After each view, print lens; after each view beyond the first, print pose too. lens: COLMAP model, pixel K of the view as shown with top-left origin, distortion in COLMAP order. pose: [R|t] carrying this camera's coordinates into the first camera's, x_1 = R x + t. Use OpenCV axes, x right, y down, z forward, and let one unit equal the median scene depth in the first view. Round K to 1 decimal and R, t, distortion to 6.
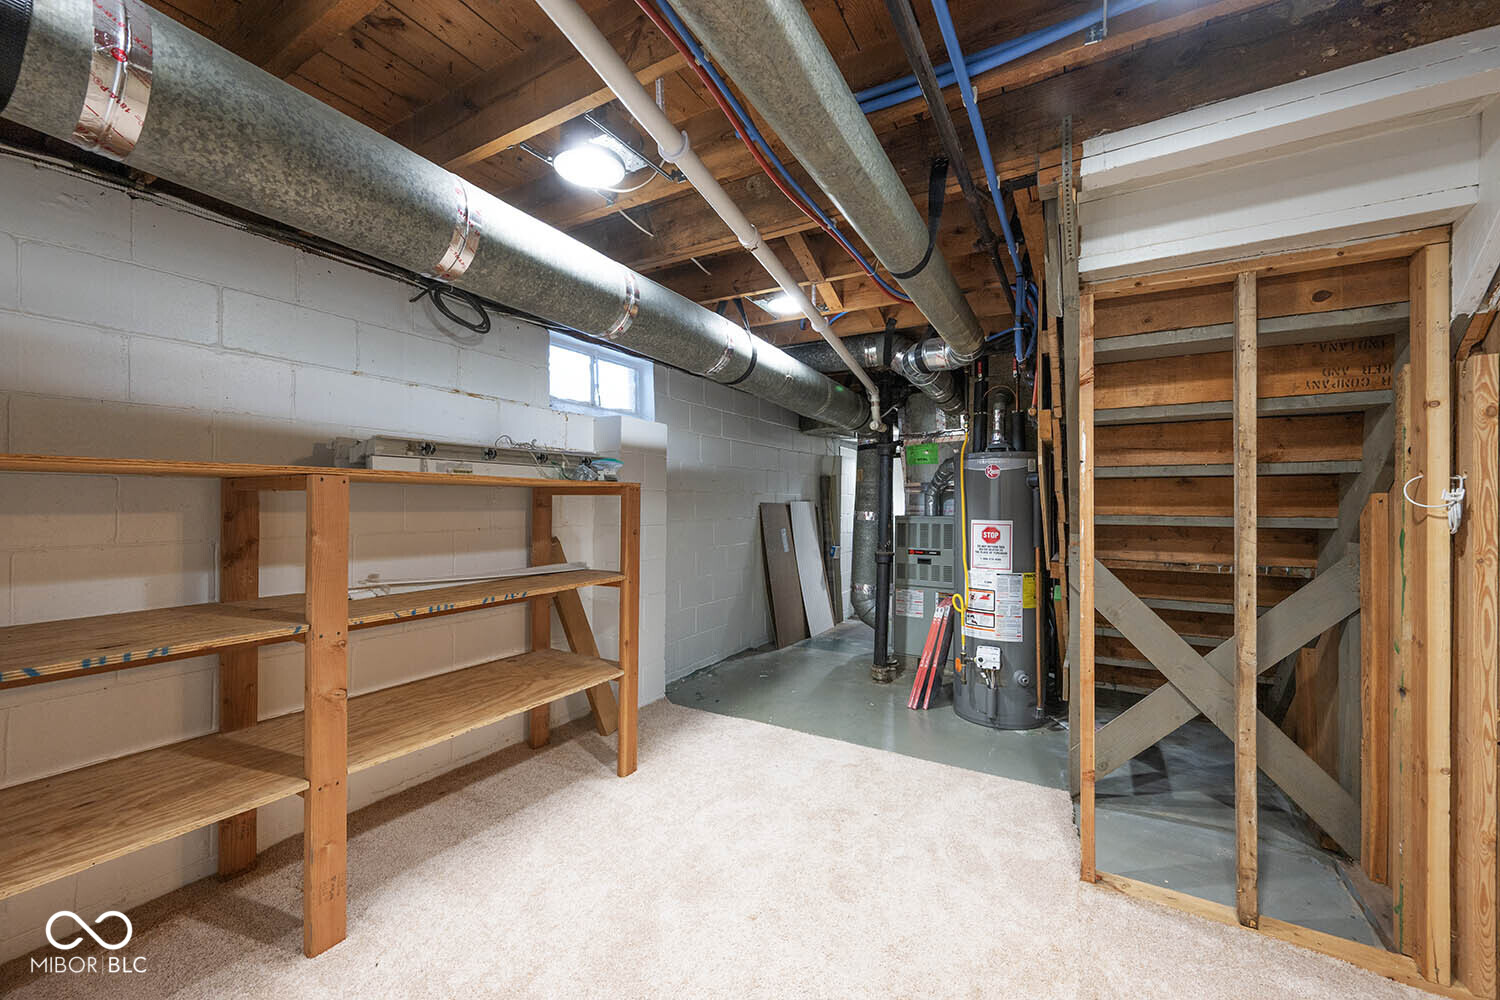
lens RADIAL K [[594.1, 0, 745.7], [0, 594.1, 495.7], [0, 0, 1]] dist [-0.002514, -0.000138]
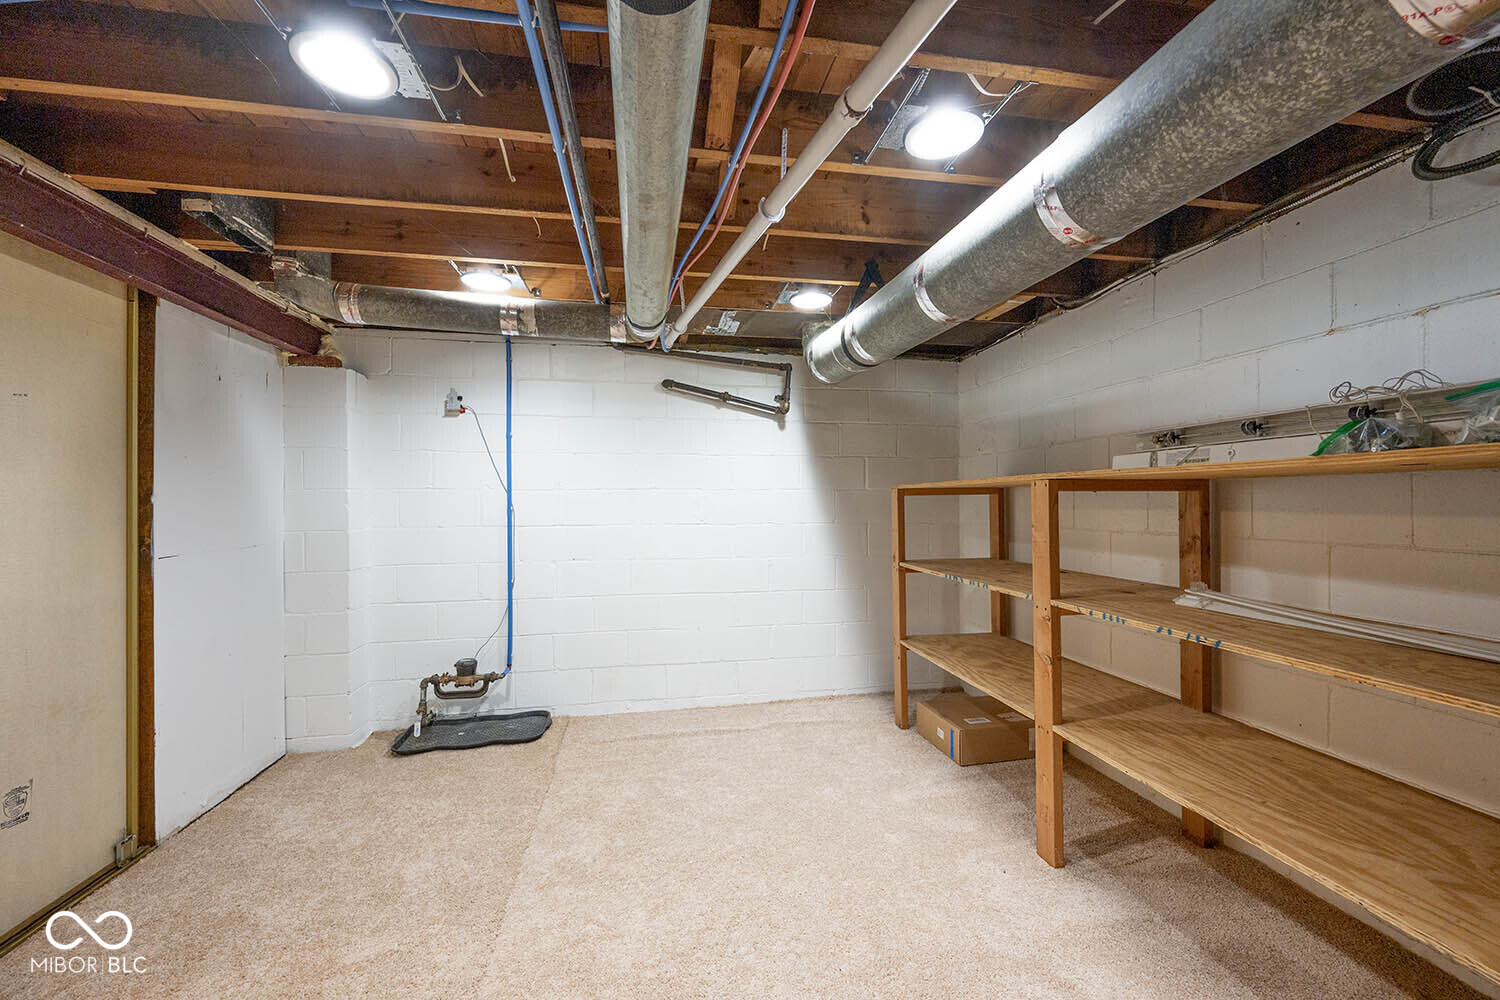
lens RADIAL K [[594.1, 0, 749.9], [0, 594.1, 506.2], [0, 0, 1]] dist [-0.002514, -0.000138]
pose [[-0.771616, 0.005232, -0.636068, 0.429941], [0.012815, 0.999891, -0.007322, 0.015024], [0.635960, -0.013800, -0.771599, 1.190012]]
